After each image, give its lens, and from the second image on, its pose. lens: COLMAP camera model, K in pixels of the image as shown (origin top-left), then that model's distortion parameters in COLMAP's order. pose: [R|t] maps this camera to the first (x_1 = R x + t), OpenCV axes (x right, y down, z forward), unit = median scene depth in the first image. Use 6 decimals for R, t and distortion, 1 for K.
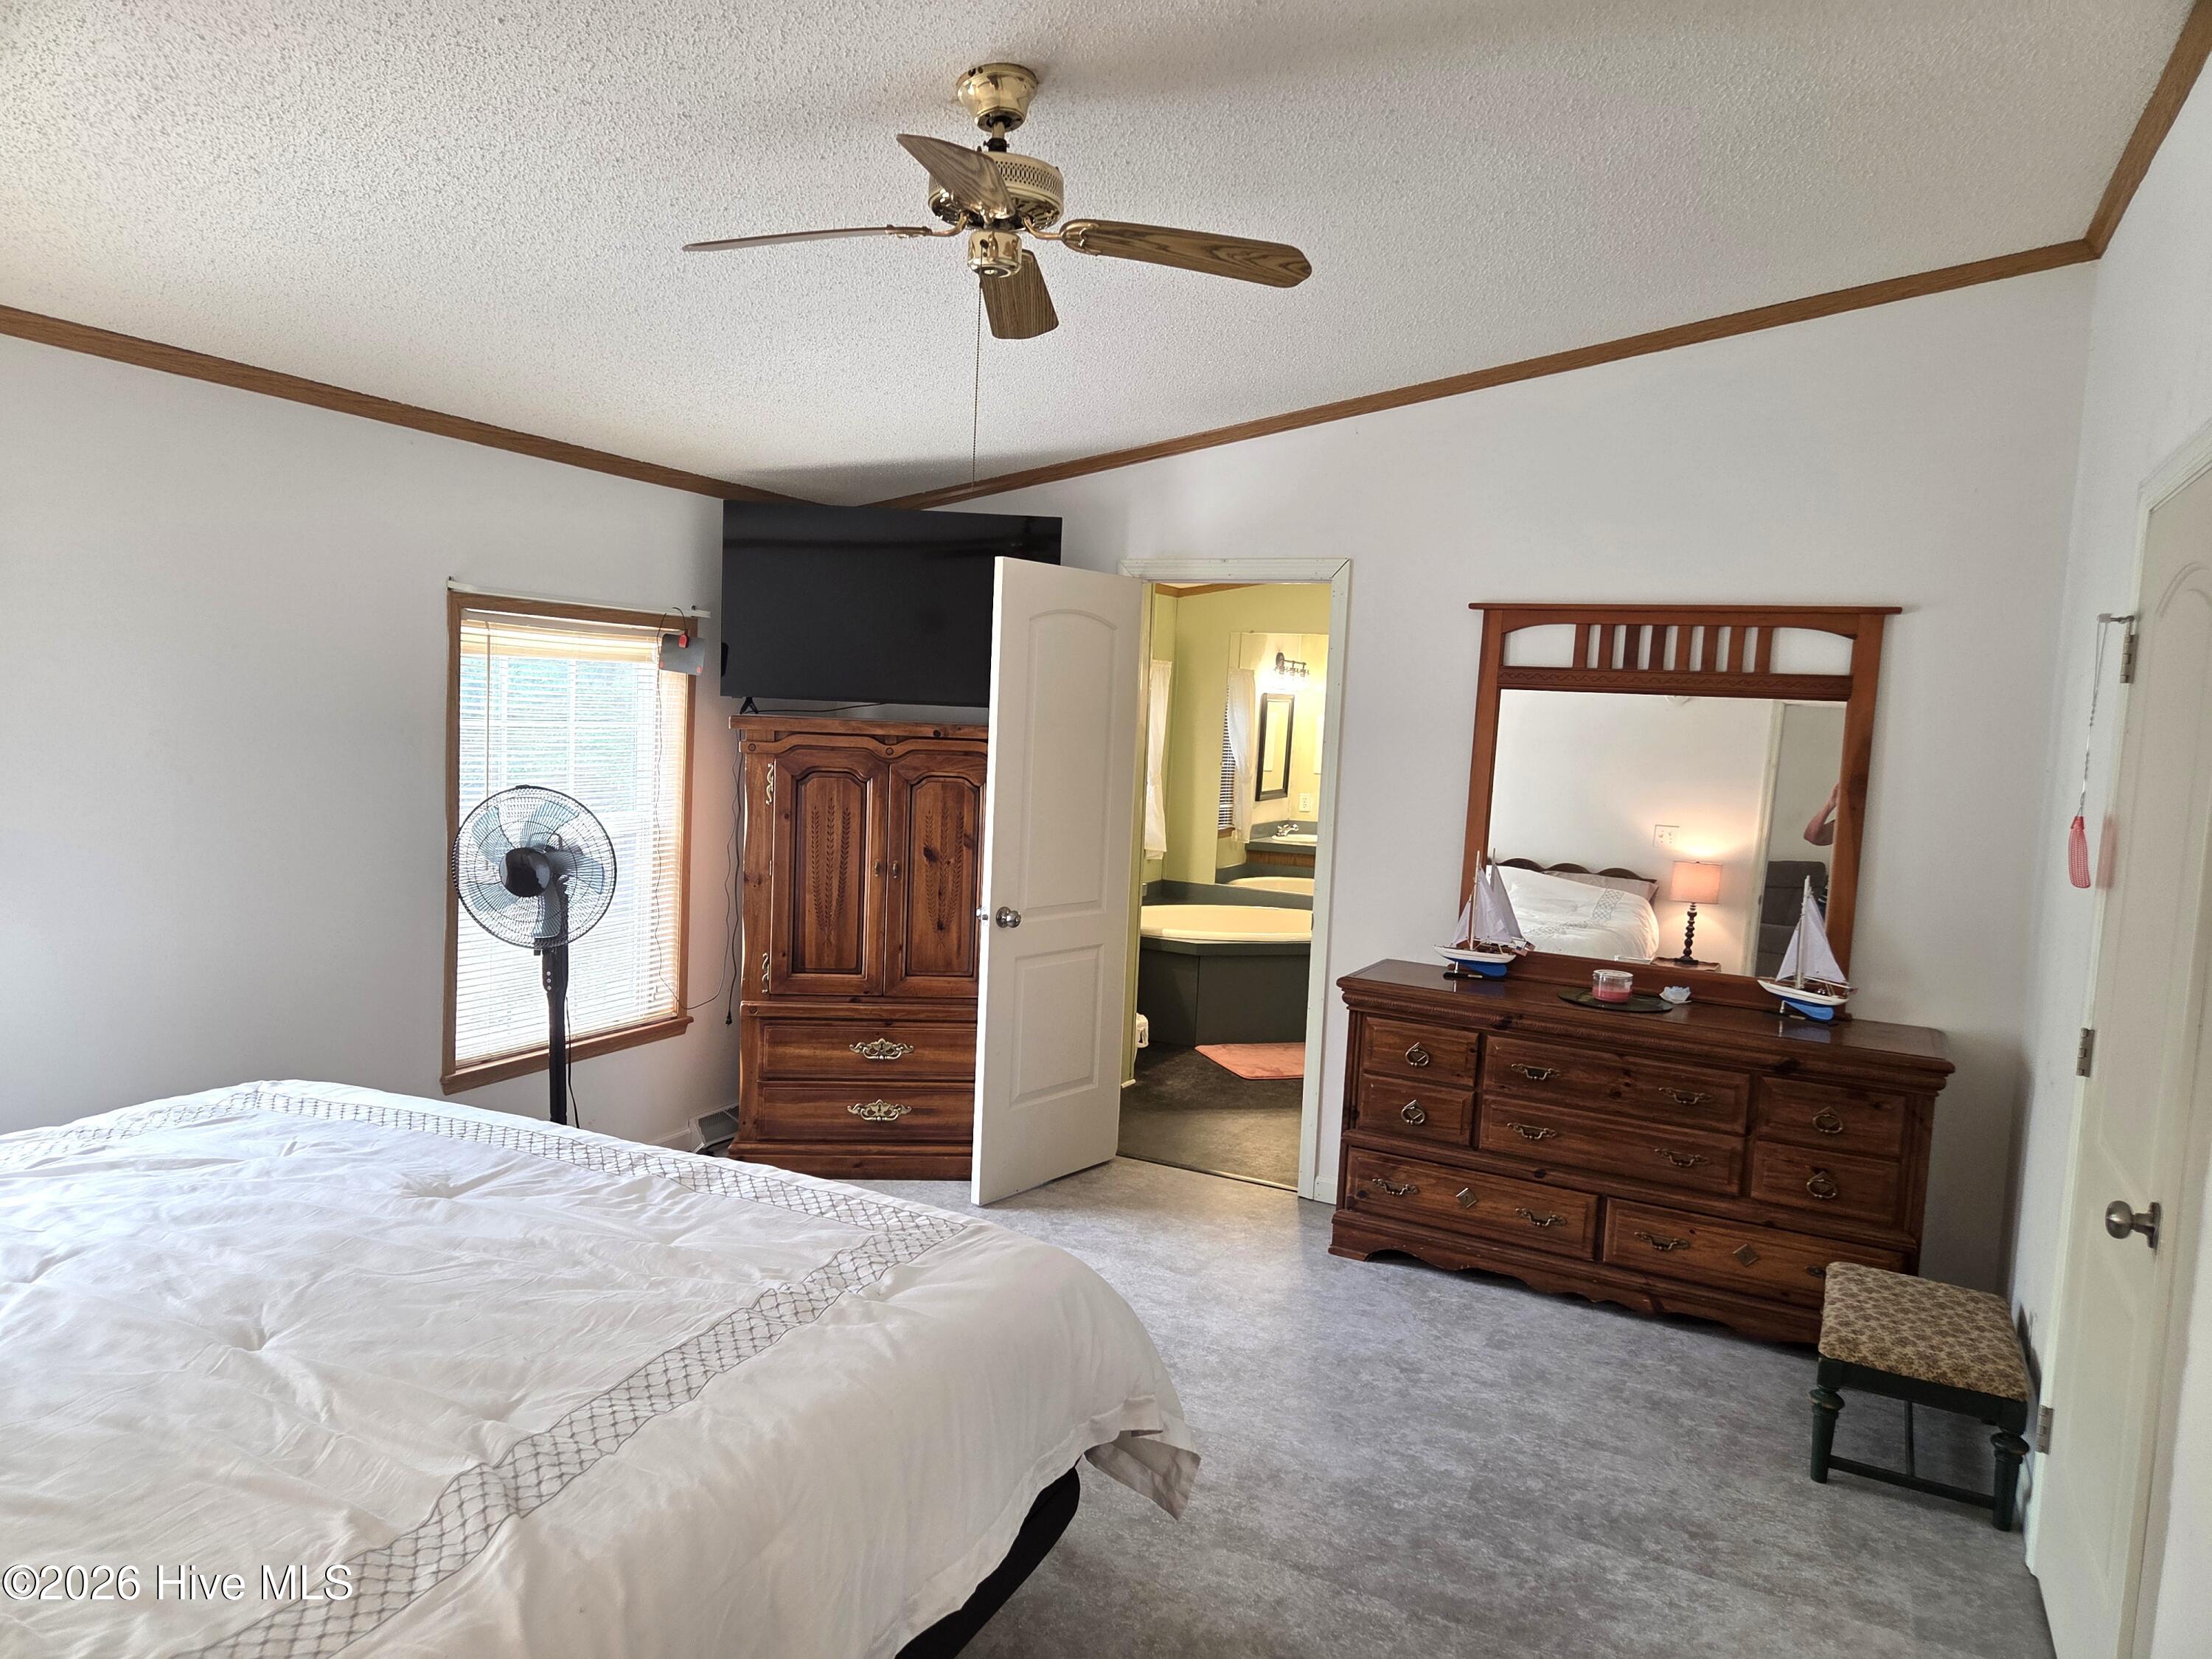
lens RADIAL K [[1478.3, 0, 1119.5], [0, 1478.3, 836.6], [0, 0, 1]] dist [0.067423, -0.051412]
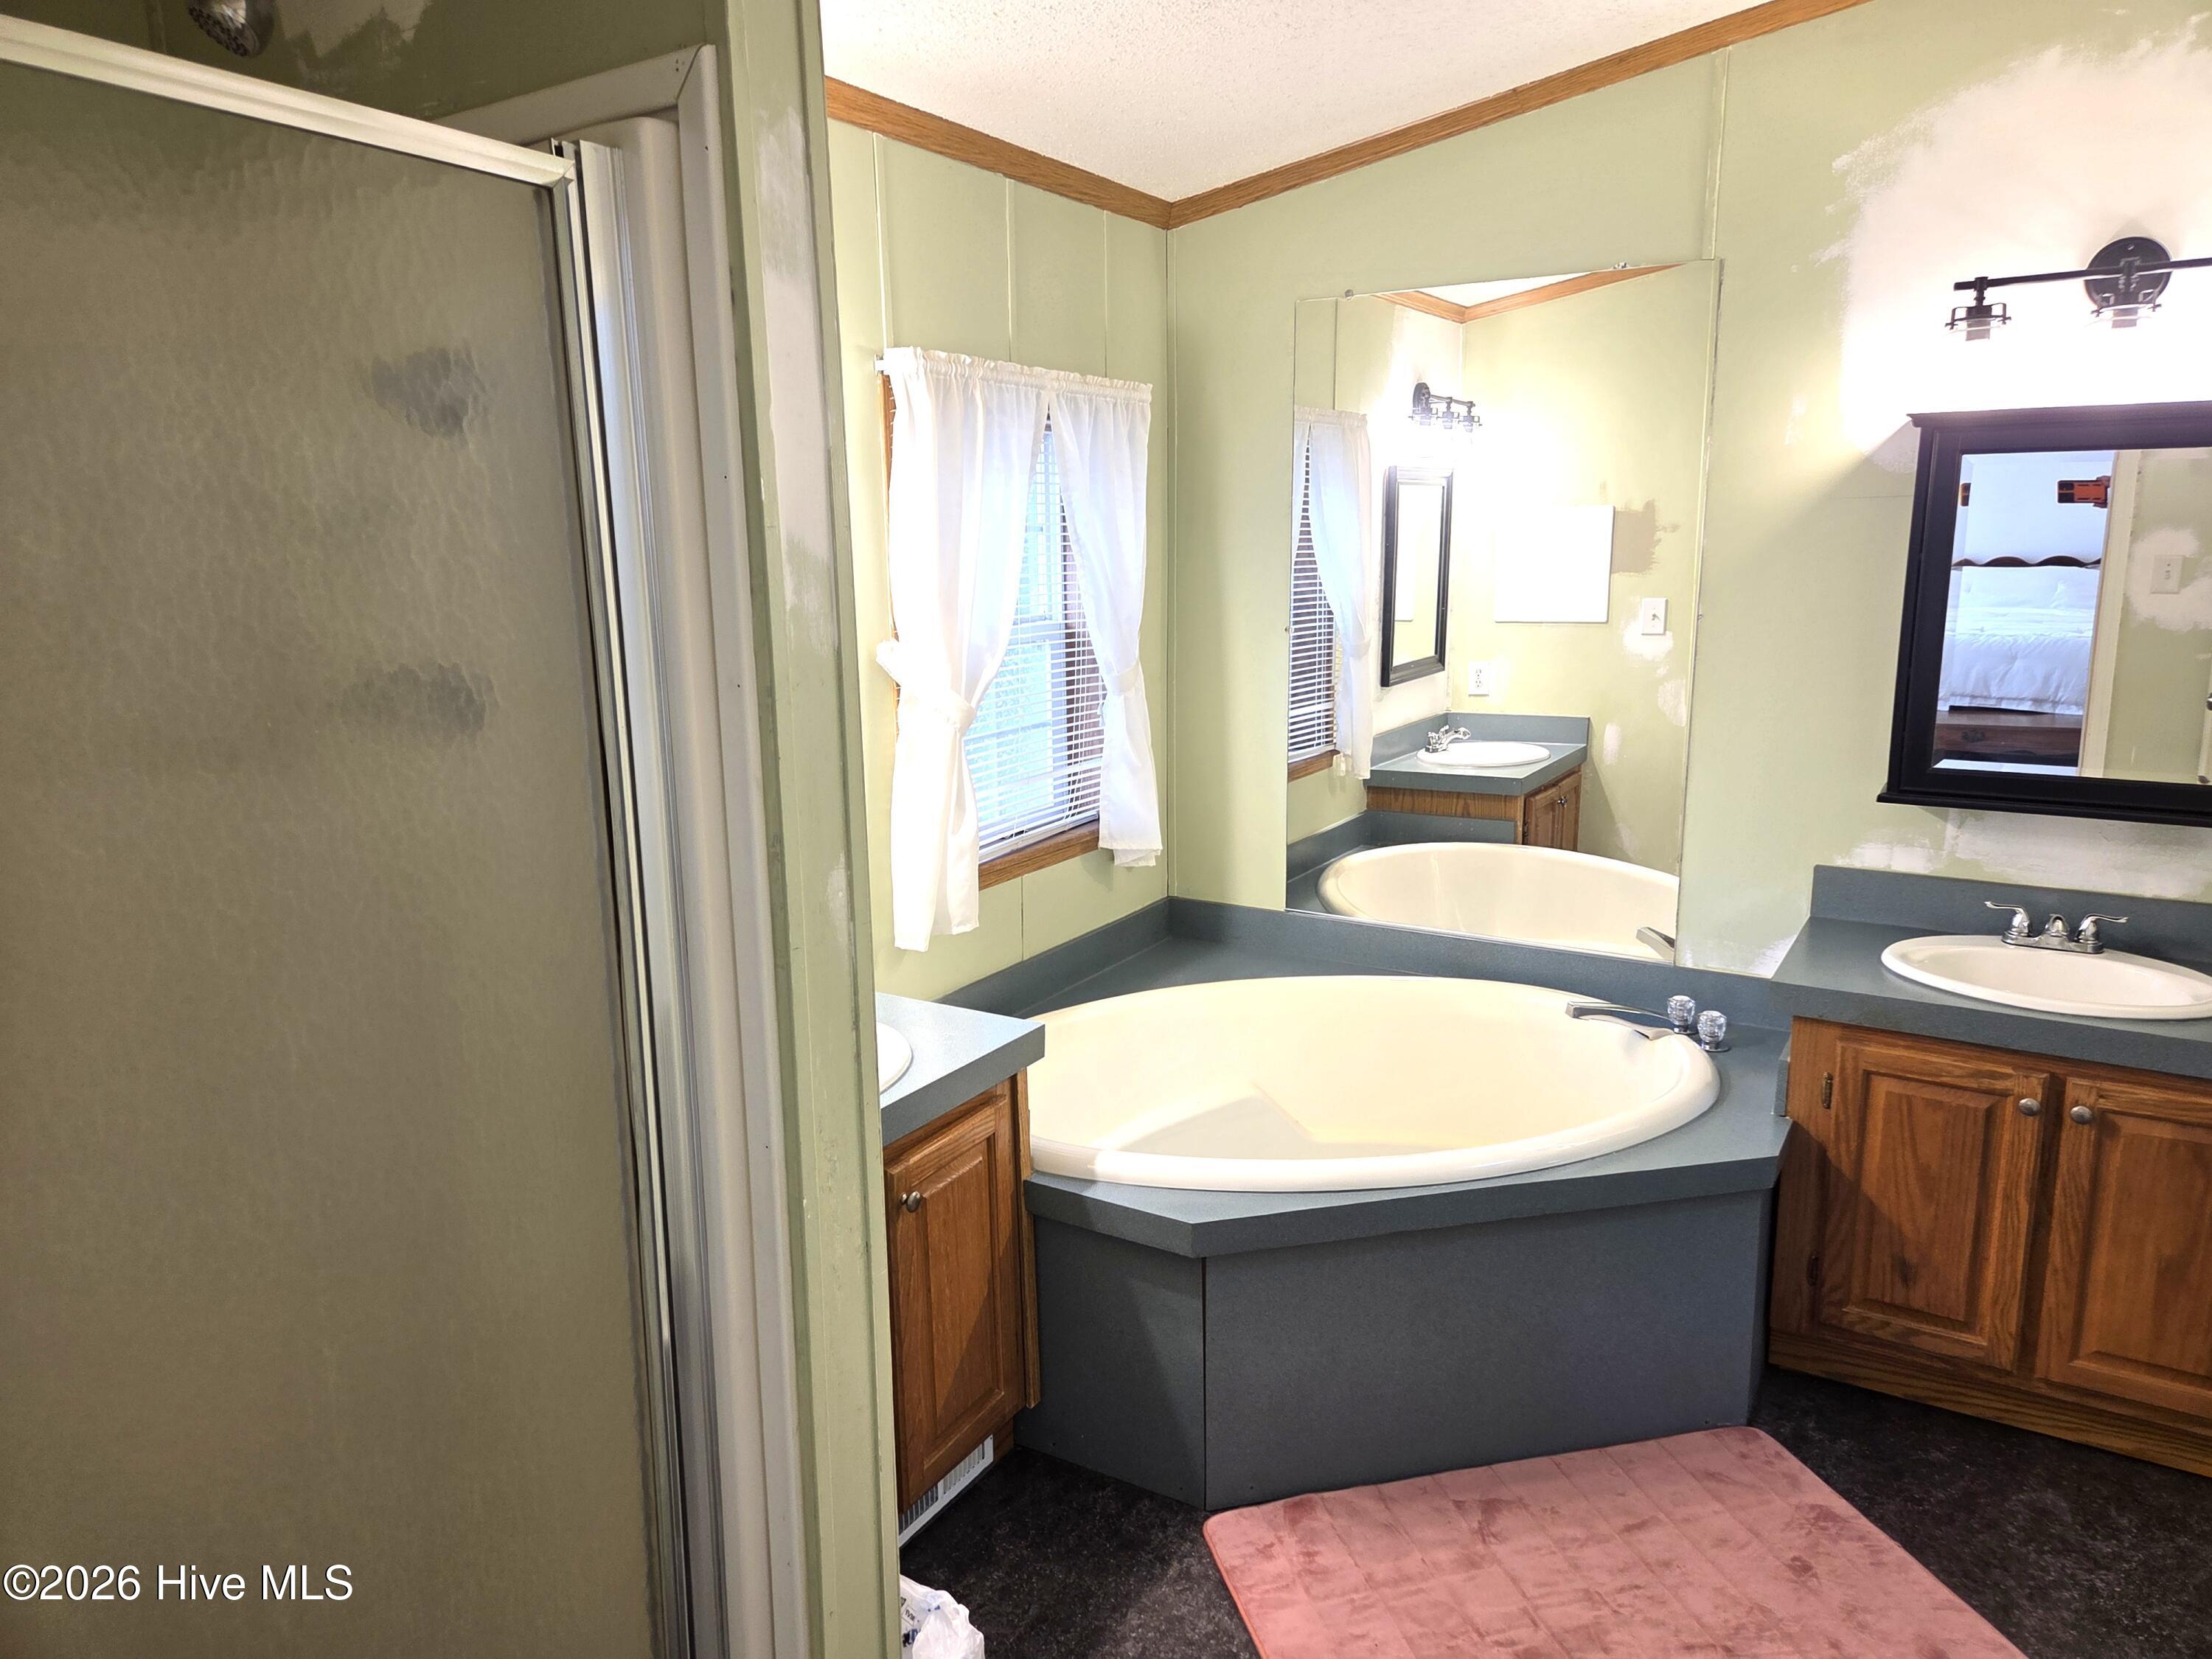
lens RADIAL K [[1478.3, 0, 1099.3], [0, 1478.3, 812.4], [0, 0, 1]] dist [0.067423, -0.051412]
pose [[0.992780, -0.047336, -0.110214, 0.051102], [0.057128, 0.994529, 0.087452, -0.031211], [0.105472, -0.093117, 0.990053, 0.493637]]
